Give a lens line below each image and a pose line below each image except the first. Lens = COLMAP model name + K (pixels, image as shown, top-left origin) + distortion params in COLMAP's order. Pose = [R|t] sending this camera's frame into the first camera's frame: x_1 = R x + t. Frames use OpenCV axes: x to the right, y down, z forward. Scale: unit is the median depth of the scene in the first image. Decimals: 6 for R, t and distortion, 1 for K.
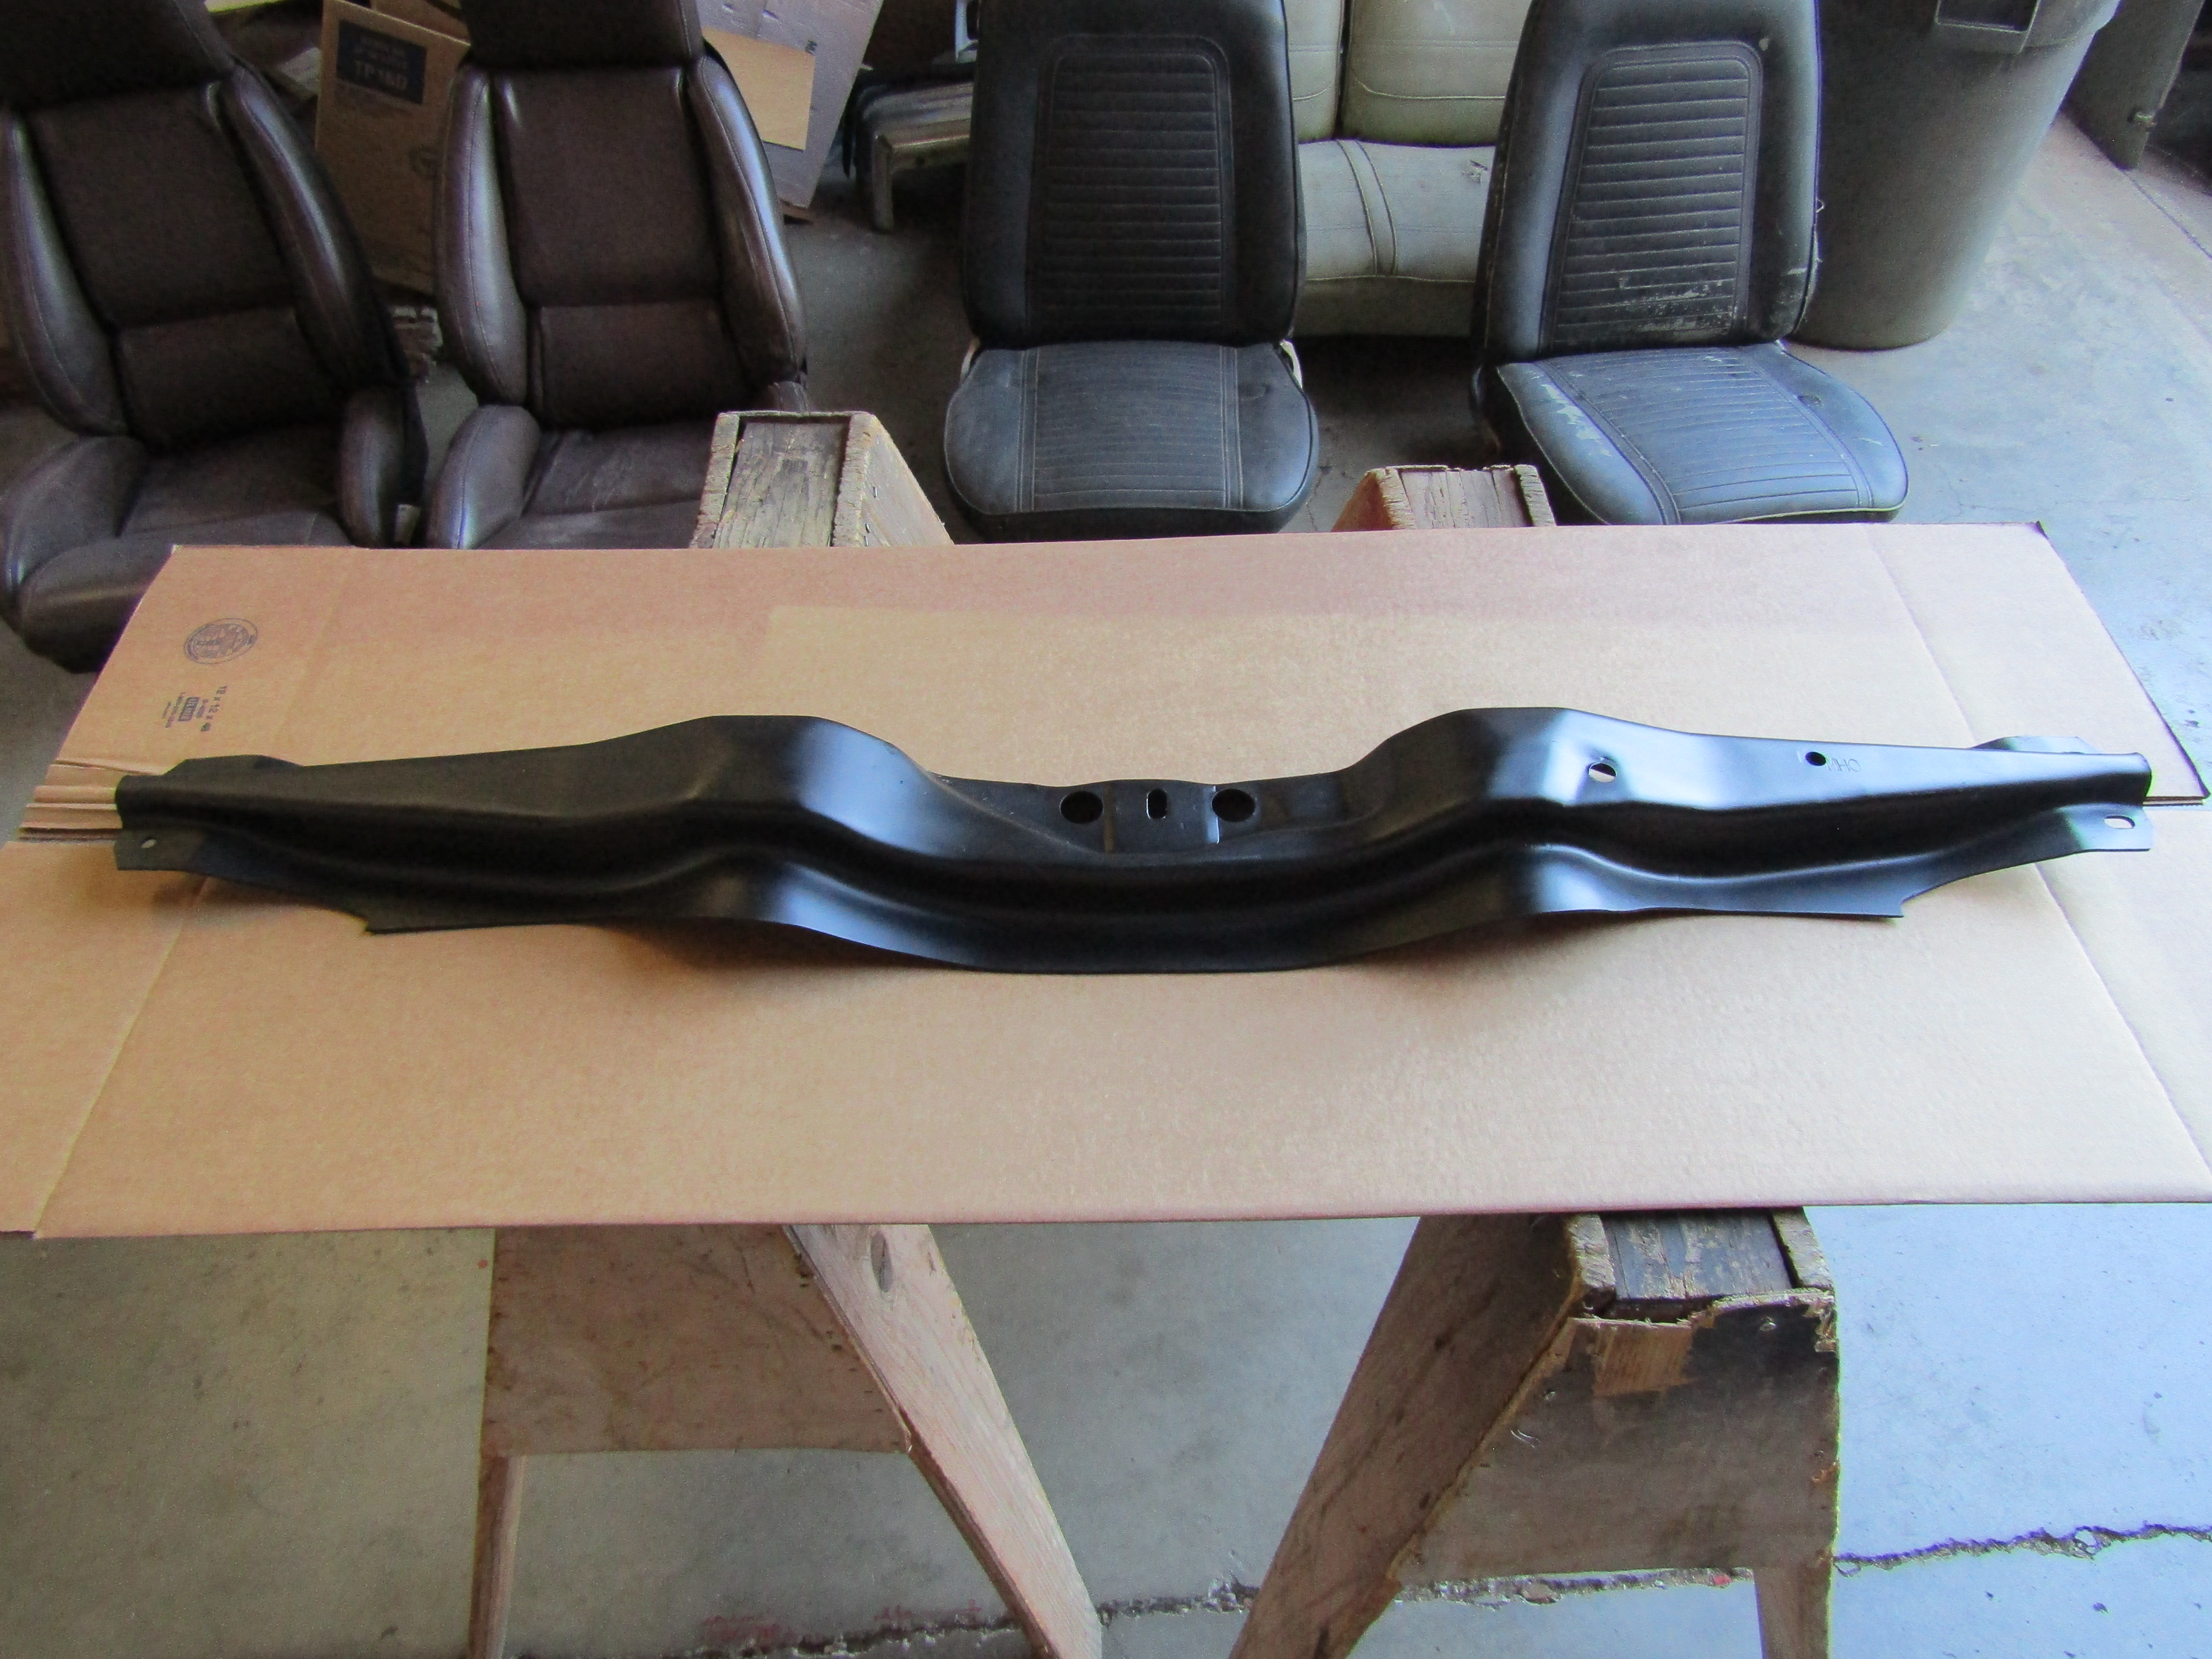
lens RADIAL K [[1511.6, 0, 1106.0], [0, 1511.6, 829.5], [0, 0, 1]] dist [0.003548, 0.000954]
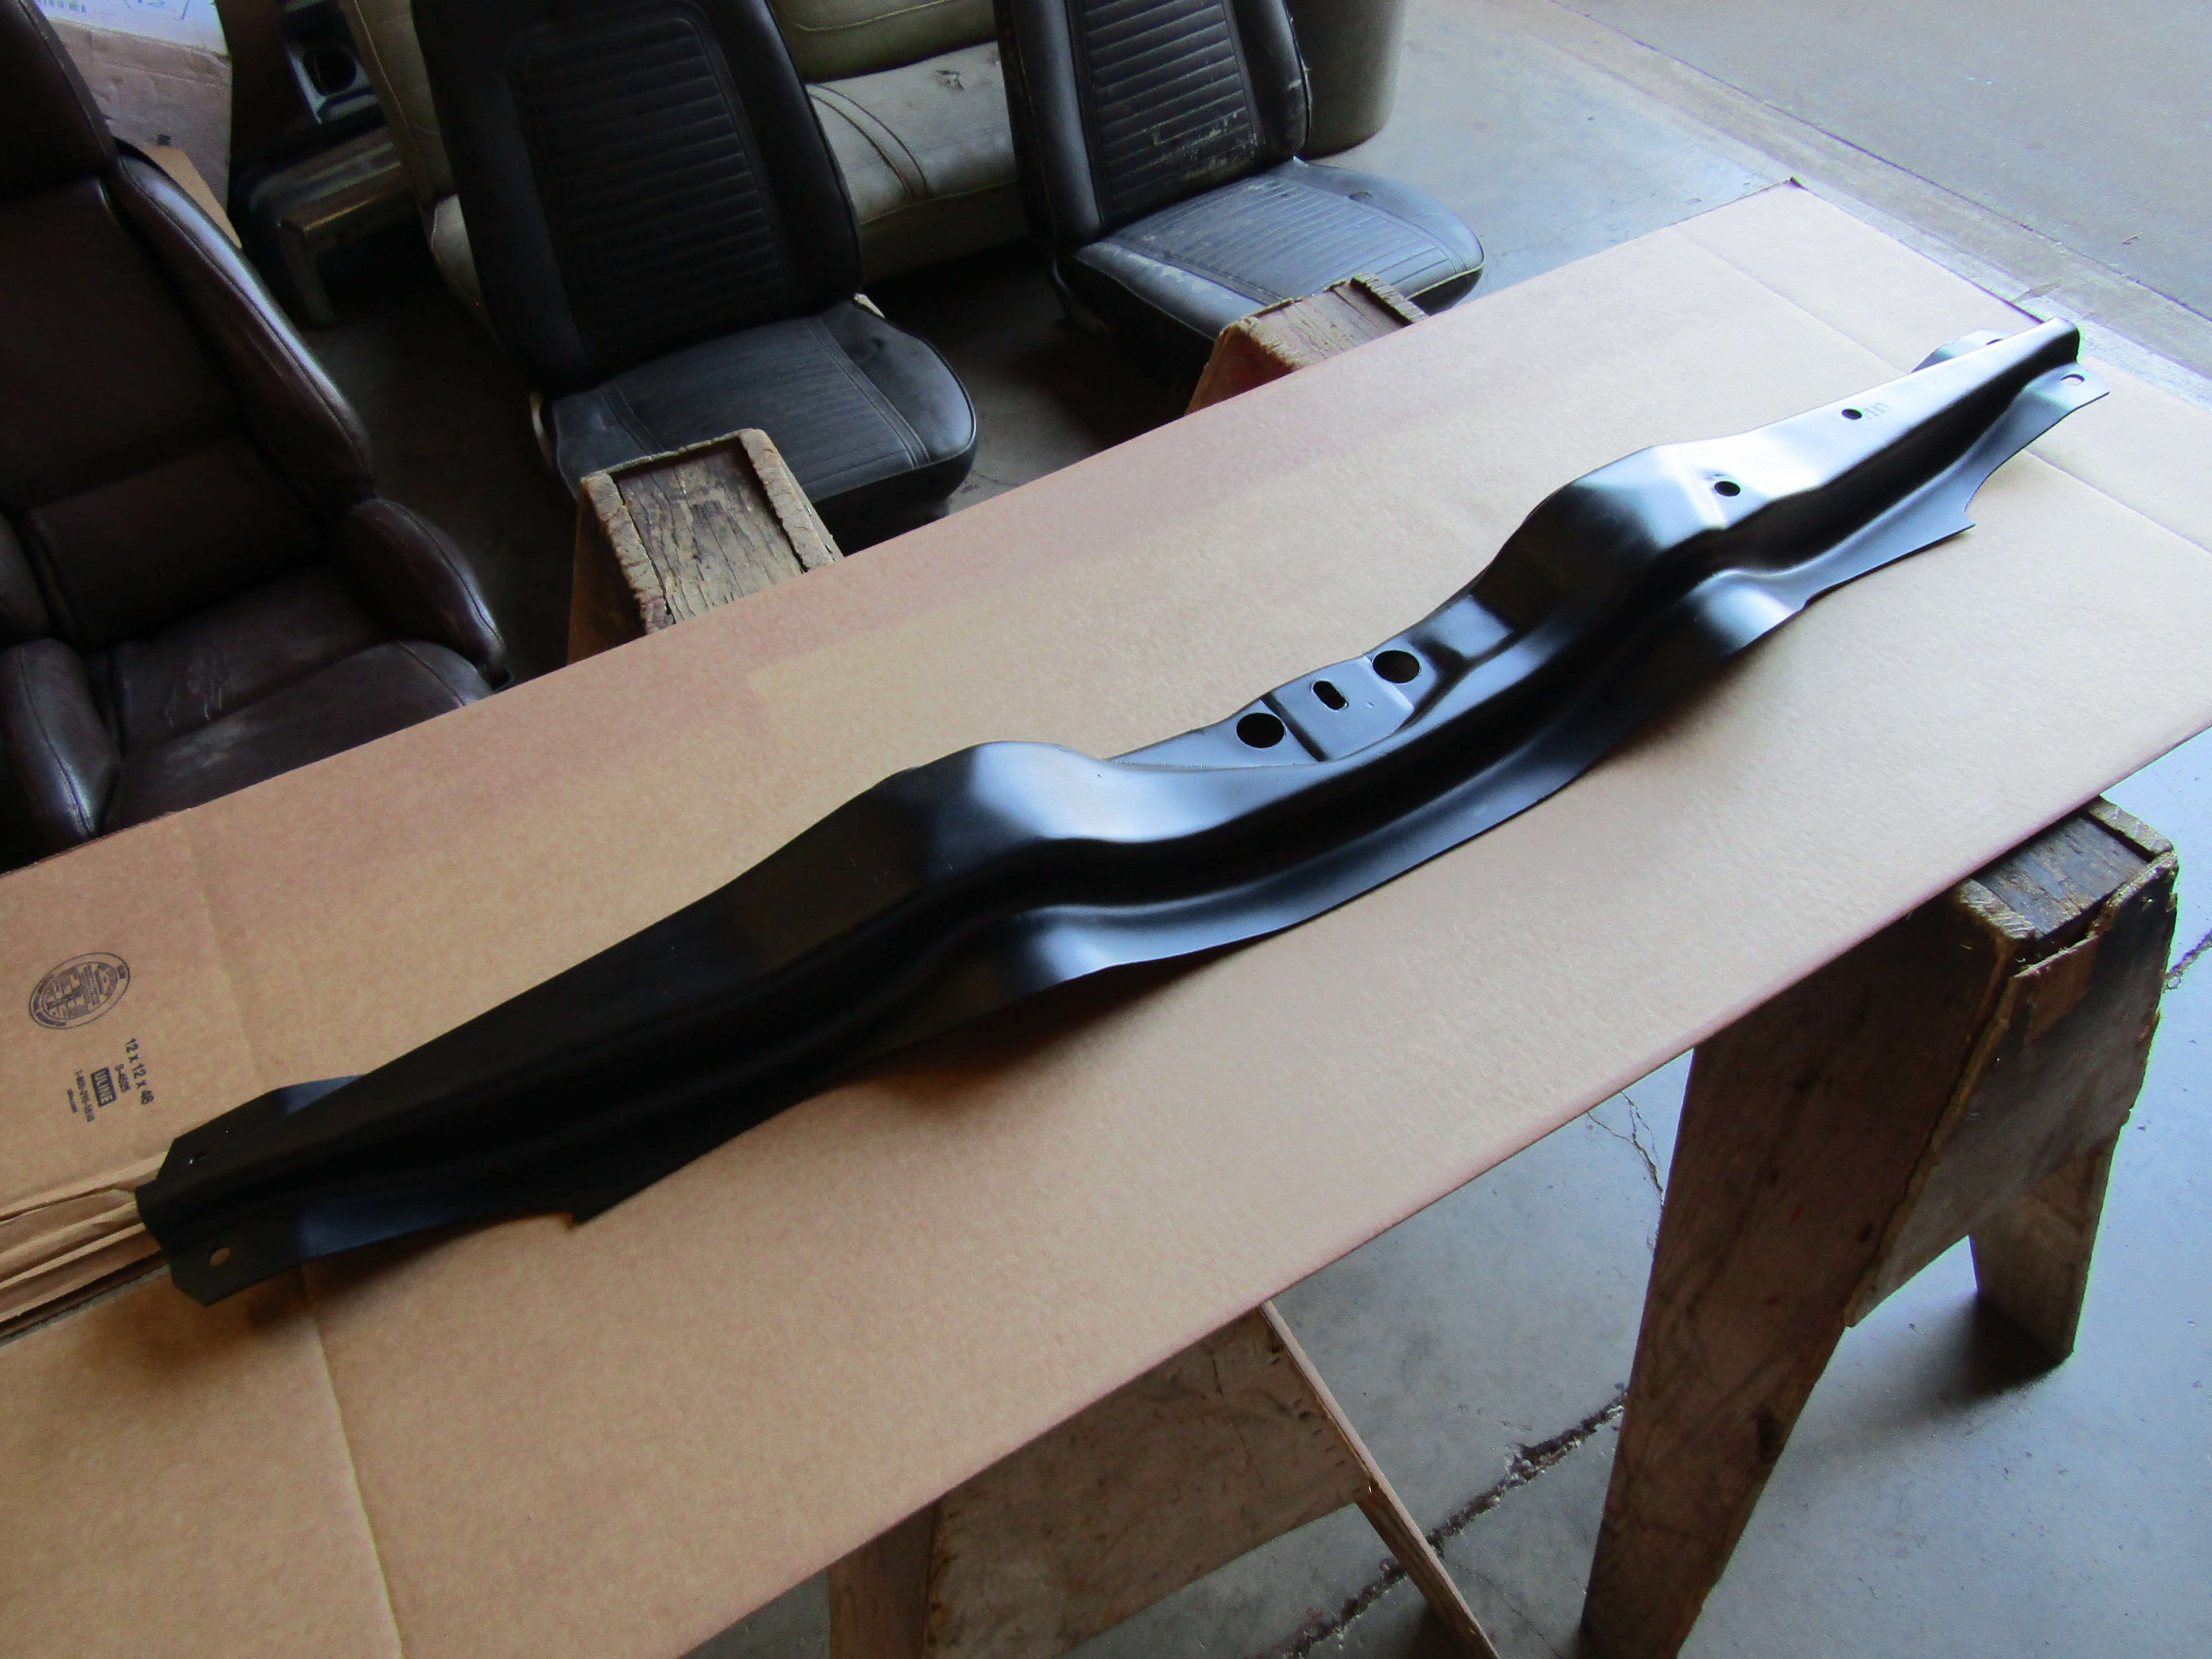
lens RADIAL K [[1511.6, 0, 1106.0], [0, 1511.6, 829.5], [0, 0, 1]] dist [0.003548, 0.000954]
pose [[0.869689, -0.396264, 0.294306, -0.261490], [0.393341, 0.916586, 0.071780, -0.041283], [-0.298200, 0.053336, 0.953012, 0.122528]]
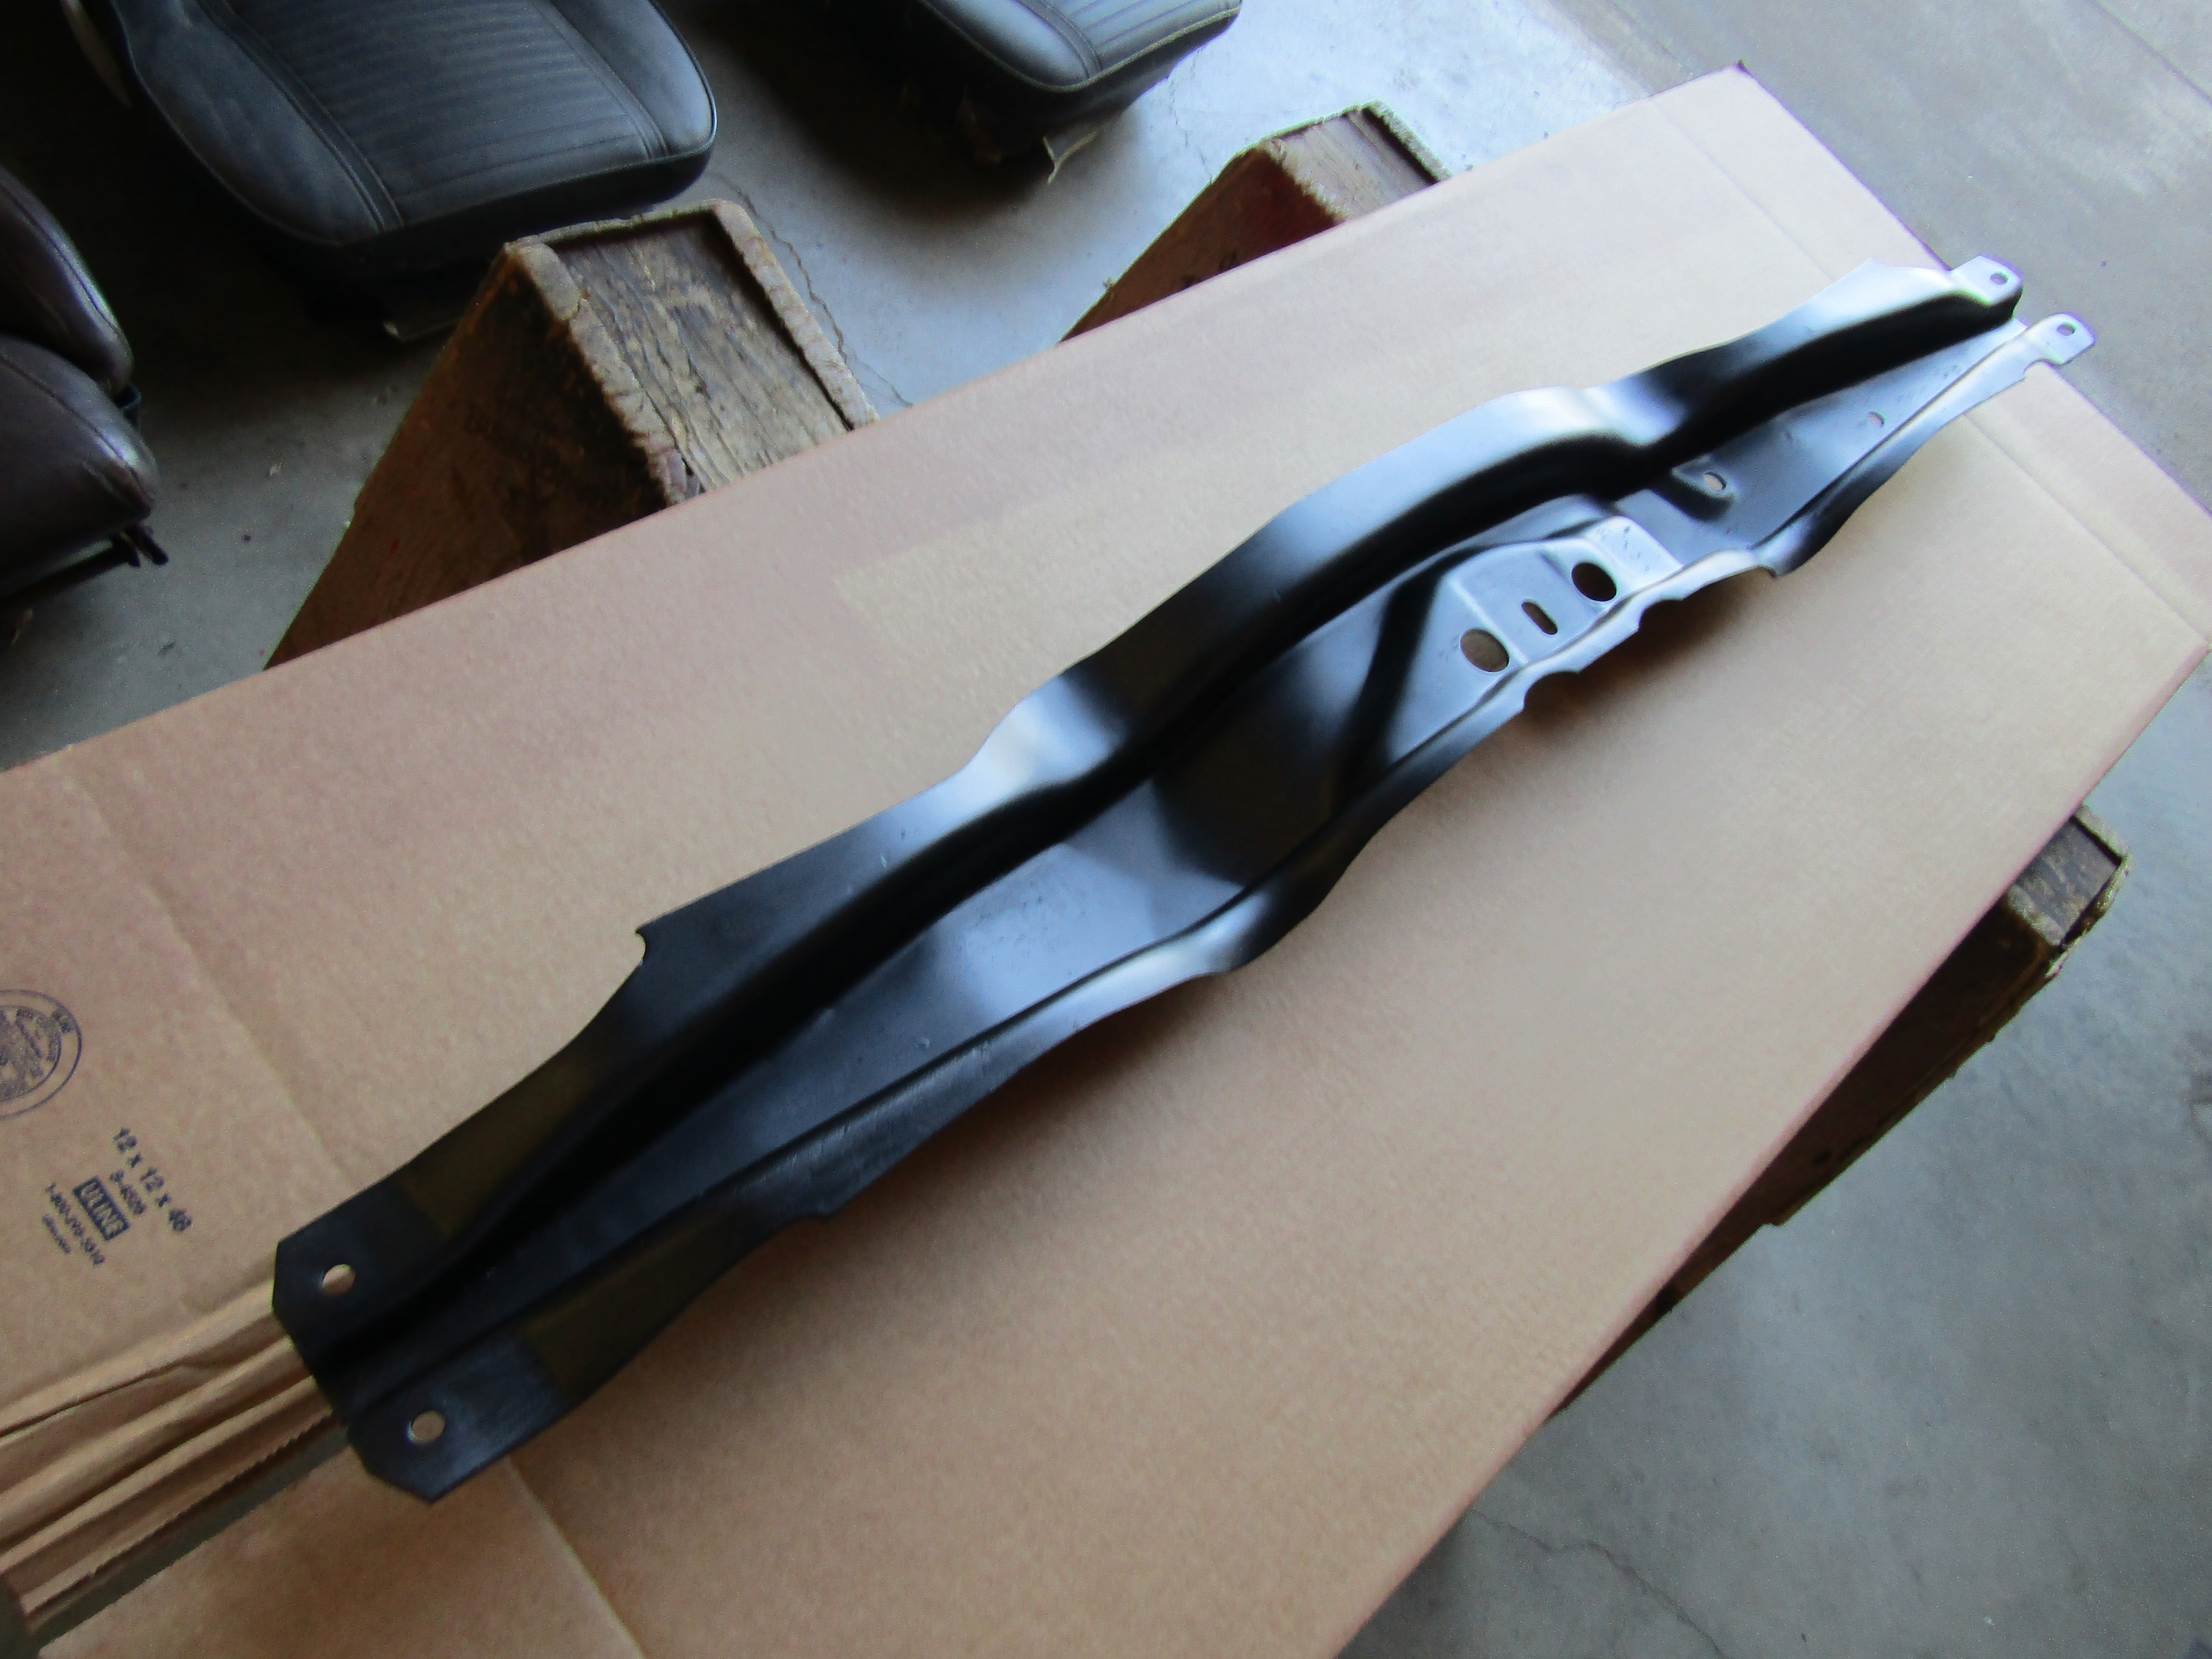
lens RADIAL K [[1535.5, 0, 1115.1], [0, 1535.5, 820.2], [0, 0, 1]] dist [0.013594, -0.000280]
pose [[0.748068, -0.431076, 0.504547, -0.410670], [0.263529, 0.890742, 0.370312, -0.217335], [-0.609054, -0.144056, 0.779937, 0.306332]]
